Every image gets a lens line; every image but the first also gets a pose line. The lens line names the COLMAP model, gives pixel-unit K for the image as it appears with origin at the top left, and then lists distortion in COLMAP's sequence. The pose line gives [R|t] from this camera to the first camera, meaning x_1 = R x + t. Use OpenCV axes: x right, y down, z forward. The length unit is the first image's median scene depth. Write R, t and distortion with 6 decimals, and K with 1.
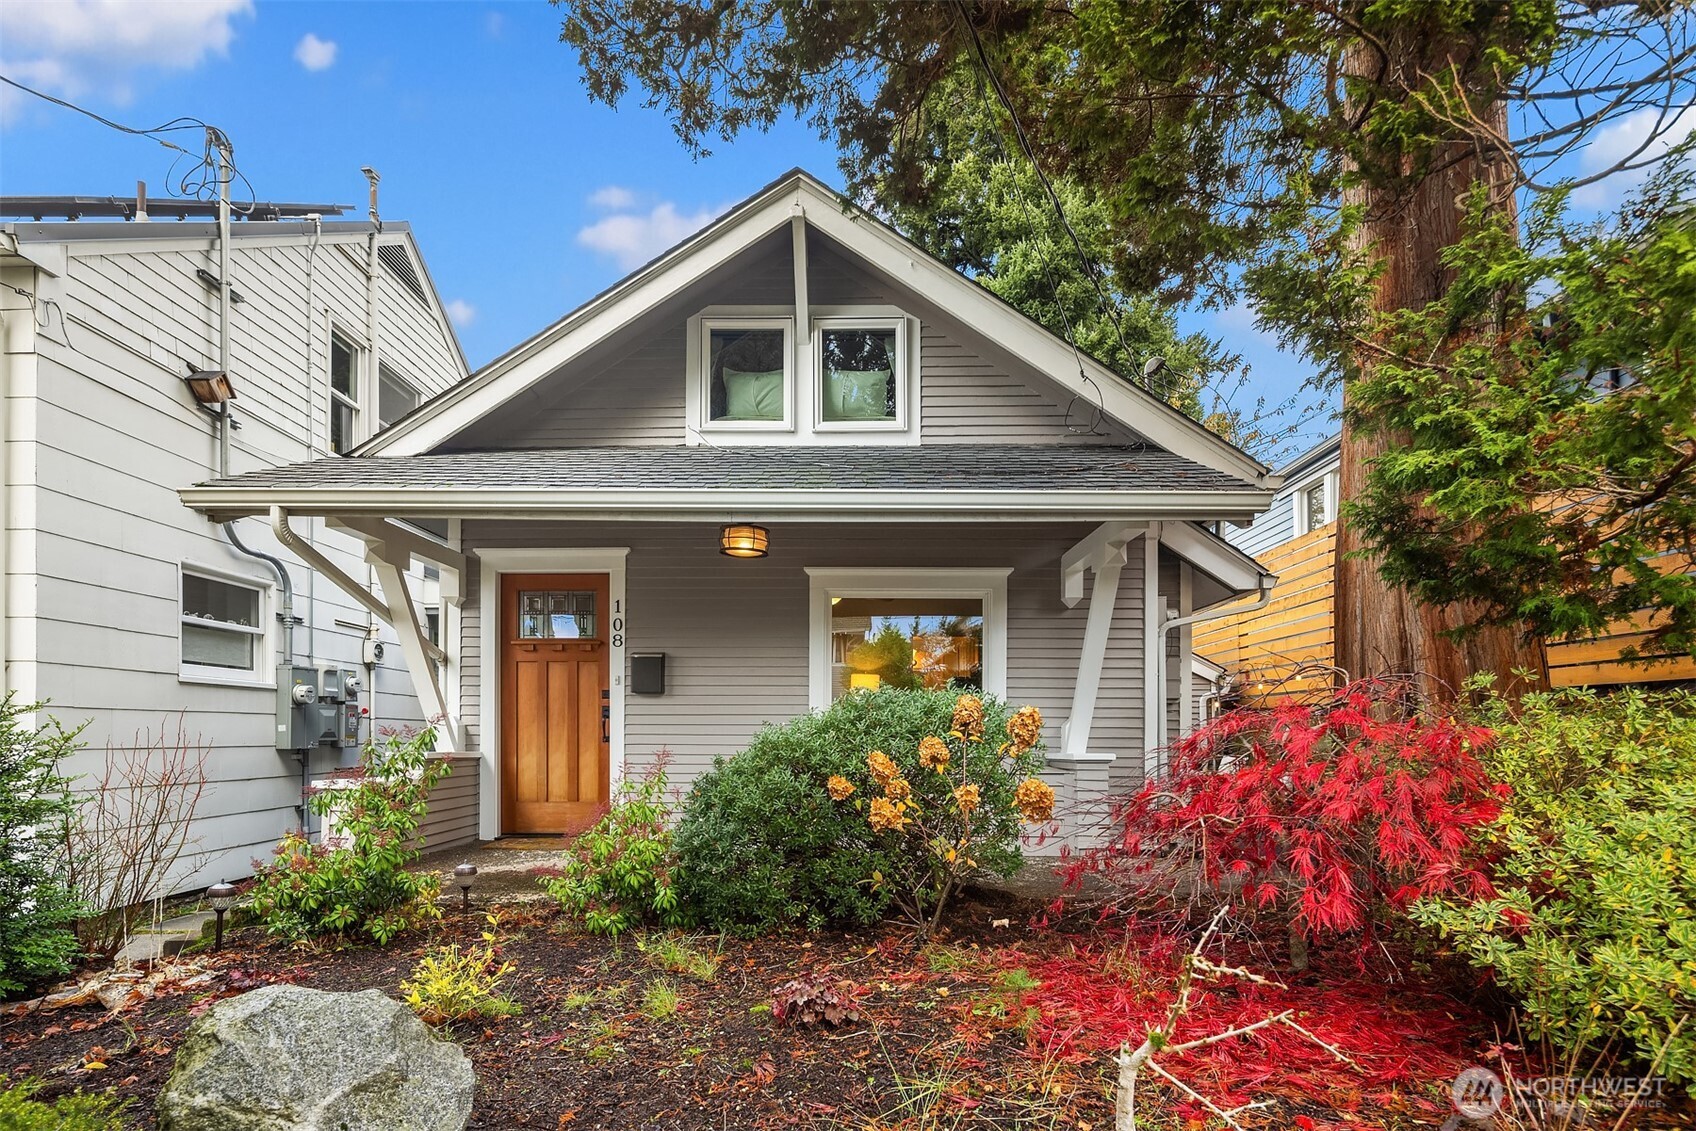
lens RADIAL K [[835.6, 0, 857.8], [0, 835.6, 734.8], [0, 0, 1]] dist [0.001876, -0.006269]
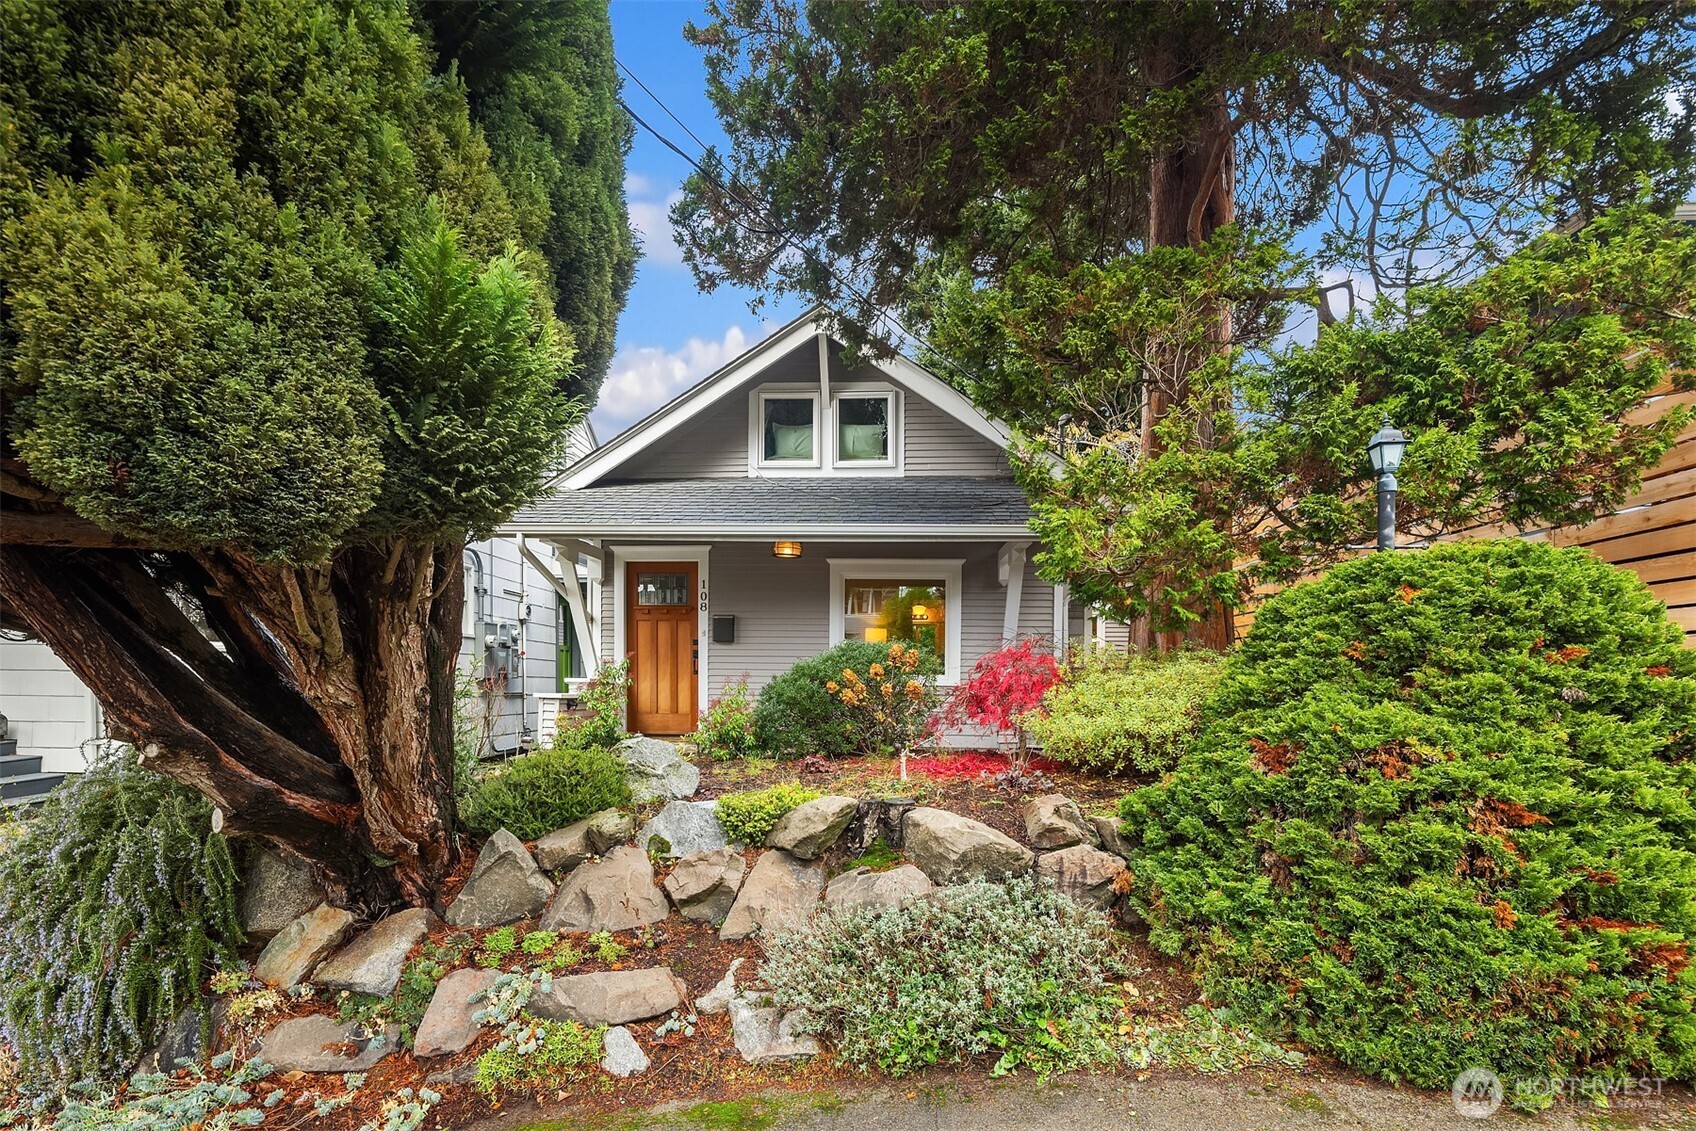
lens RADIAL K [[835.6, 0, 852.8], [0, 835.6, 684.9], [0, 0, 1]] dist [0.001876, -0.006269]
pose [[0.998620, 0.004867, -0.052294, 0.063091], [-0.004632, 0.999979, 0.004610, 0.020960], [0.052315, -0.004362, 0.998621, -0.498985]]
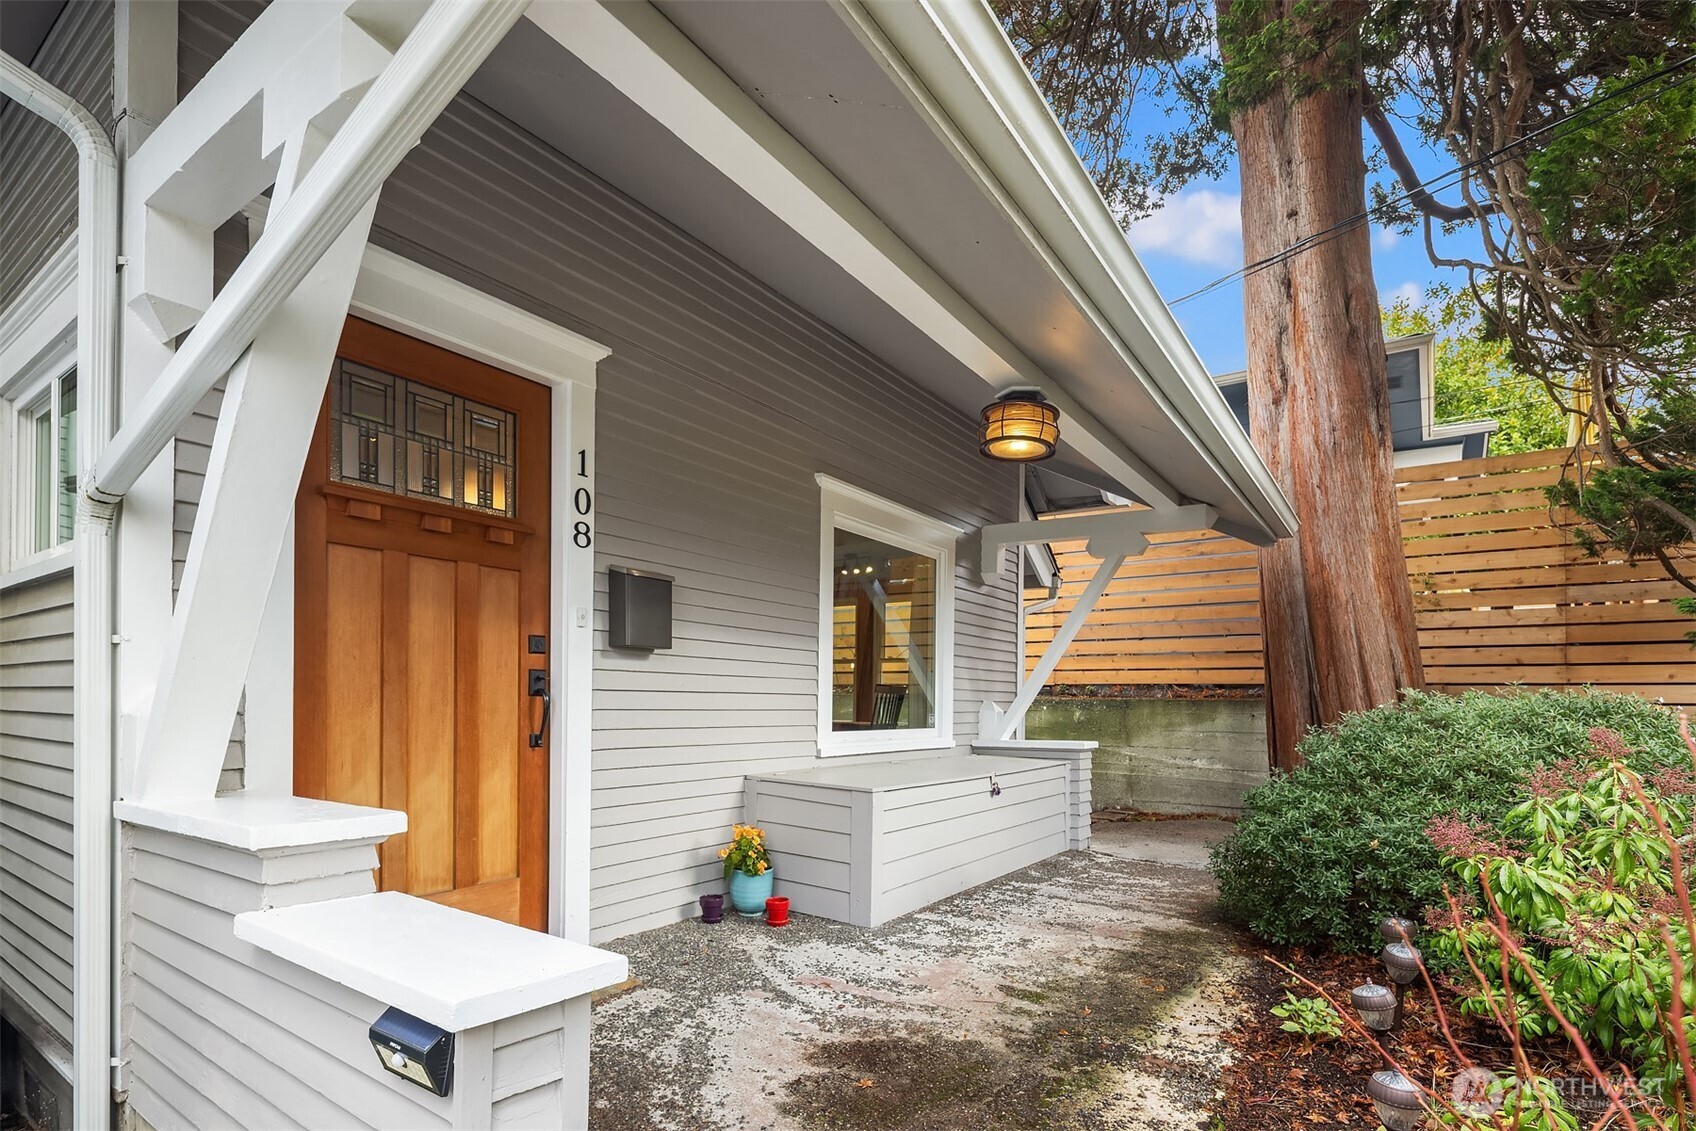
lens RADIAL K [[835.6, 0, 833.6], [0, 835.6, 711.5], [0, 0, 1]] dist [0.001876, -0.006269]
pose [[0.551757, -0.008796, 0.833958, -0.608490], [-0.013562, 0.999718, 0.019517, -0.020075], [-0.833895, -0.022079, 0.551482, 0.601298]]
